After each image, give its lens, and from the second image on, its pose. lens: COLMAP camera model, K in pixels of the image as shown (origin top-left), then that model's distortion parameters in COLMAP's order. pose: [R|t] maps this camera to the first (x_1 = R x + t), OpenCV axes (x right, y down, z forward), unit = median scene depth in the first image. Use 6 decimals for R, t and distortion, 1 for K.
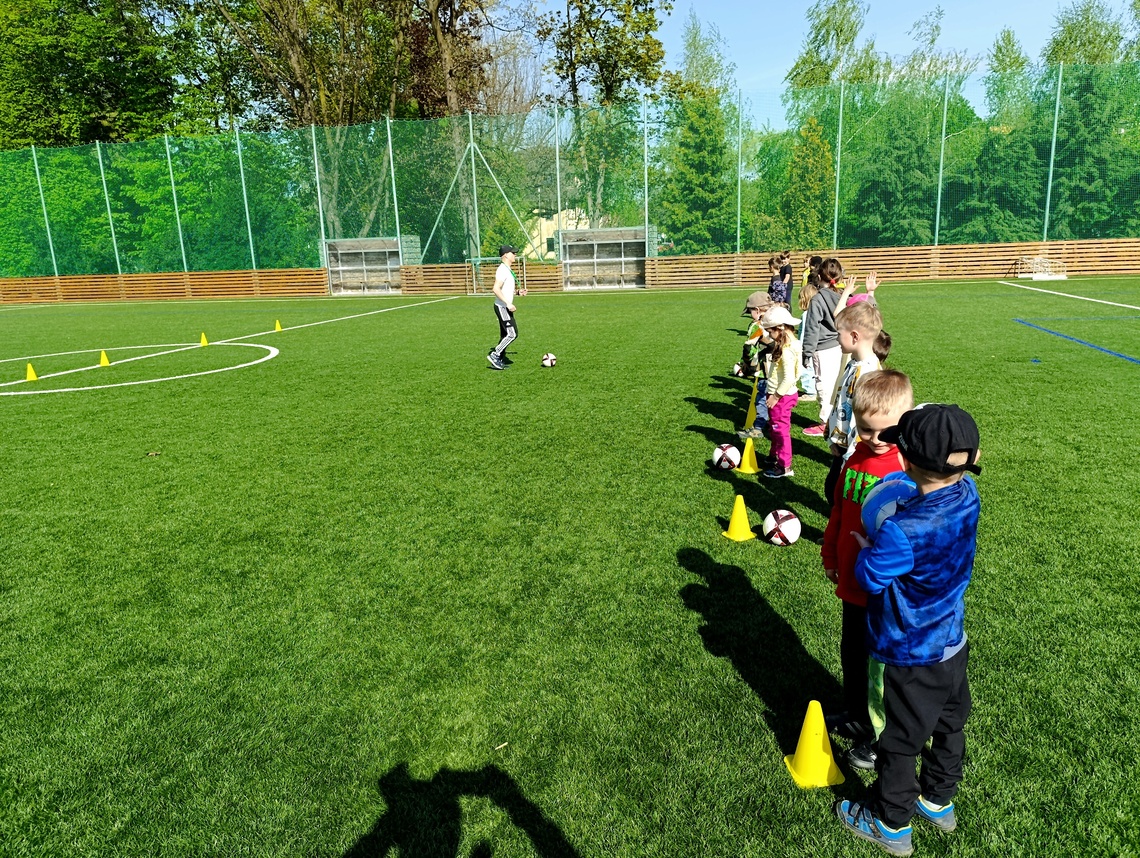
lens RADIAL K [[789.5, 0, 571.6], [0, 789.5, 428.9], [0, 0, 1]] dist [0.043281, -0.032867]
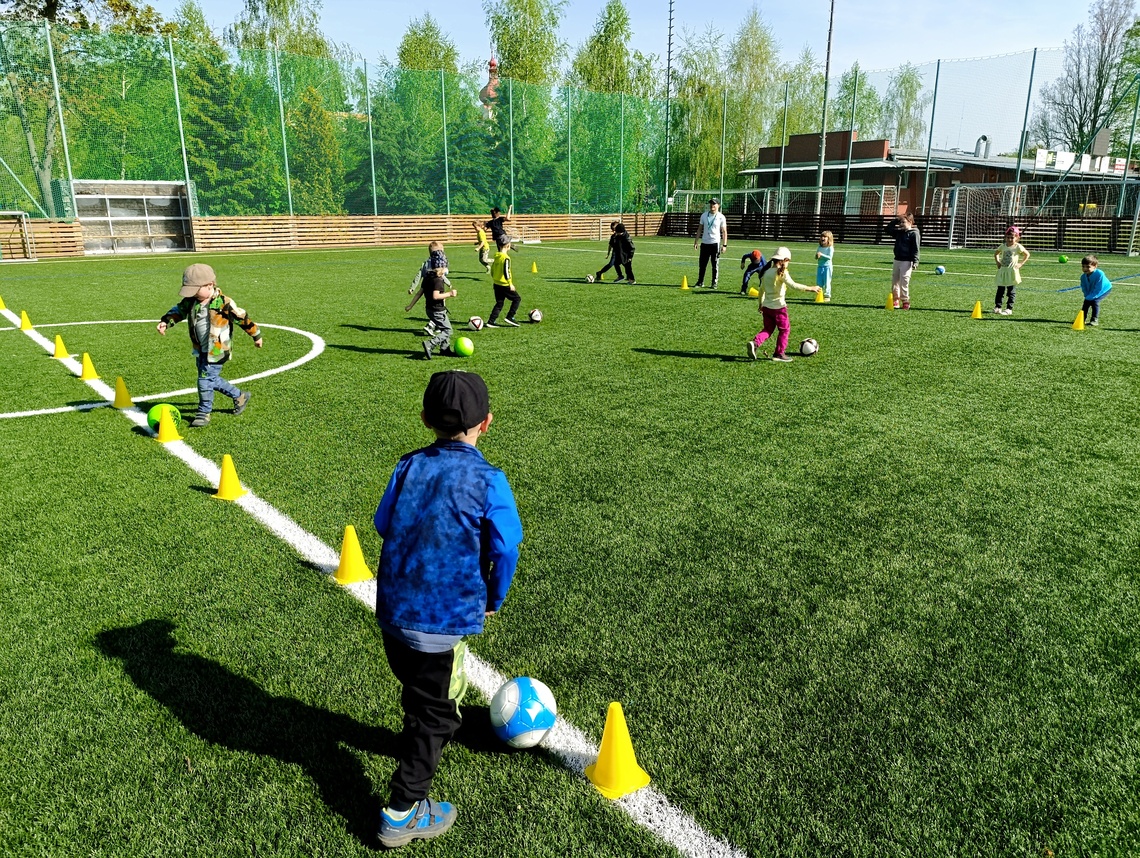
lens RADIAL K [[789.5, 0, 560.6], [0, 789.5, 436.1], [0, 0, 1]] dist [0.043281, -0.032867]
pose [[0.602953, -0.188027, 0.775302, -0.398677], [0.156238, 0.980841, 0.116369, -0.013028], [-0.782328, 0.050966, 0.620778, 0.126013]]
